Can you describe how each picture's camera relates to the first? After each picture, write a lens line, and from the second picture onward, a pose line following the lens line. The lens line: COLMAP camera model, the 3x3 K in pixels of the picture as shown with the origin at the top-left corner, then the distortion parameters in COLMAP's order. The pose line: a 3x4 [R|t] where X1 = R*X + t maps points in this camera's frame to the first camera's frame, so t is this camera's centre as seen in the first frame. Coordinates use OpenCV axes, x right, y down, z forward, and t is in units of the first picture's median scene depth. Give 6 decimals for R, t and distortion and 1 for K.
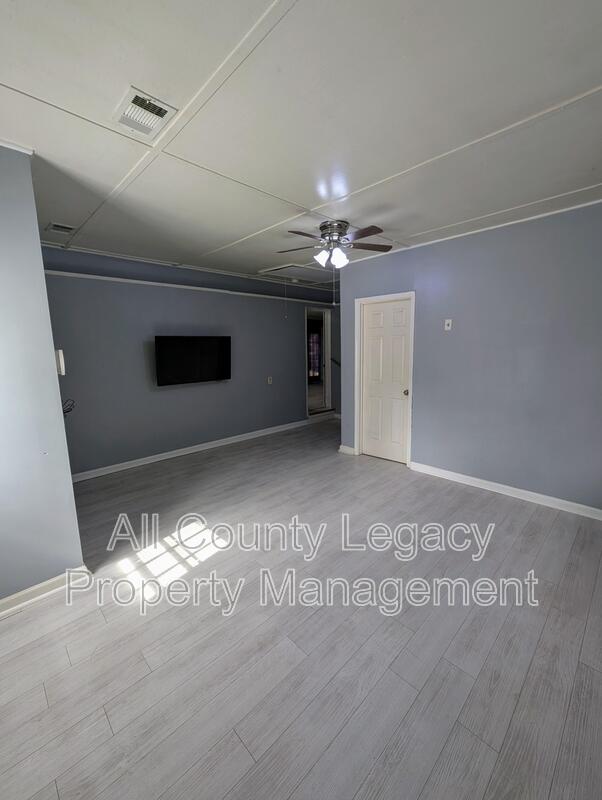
lens RADIAL K [[332.1, 0, 304.5], [0, 332.1, 398.8], [0, 0, 1]] dist [0.000151, 0.000234]
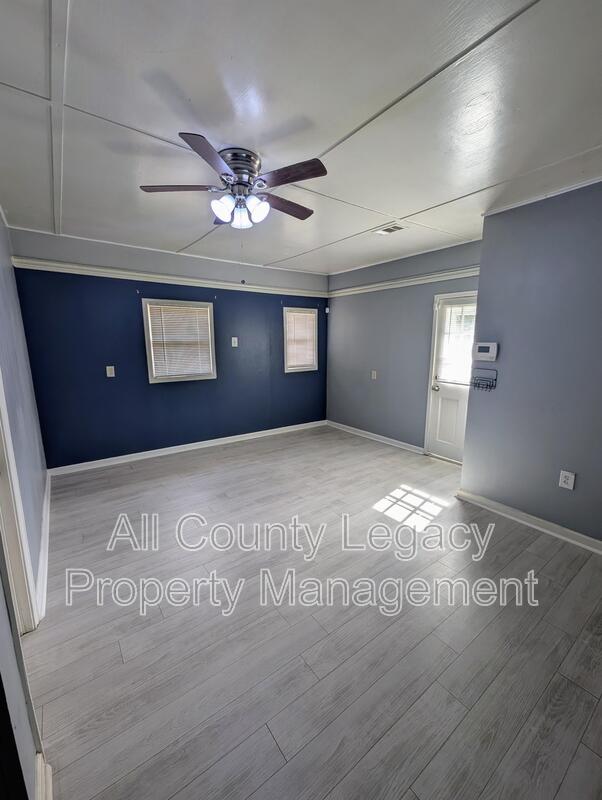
lens RADIAL K [[332.1, 0, 304.5], [0, 332.1, 398.8], [0, 0, 1]] dist [0.000151, 0.000234]
pose [[-0.989871, -0.013834, 0.141291, -0.174067], [0.033961, 0.943272, 0.330280, -0.377499], [-0.137845, 0.331734, -0.933248, 2.240402]]
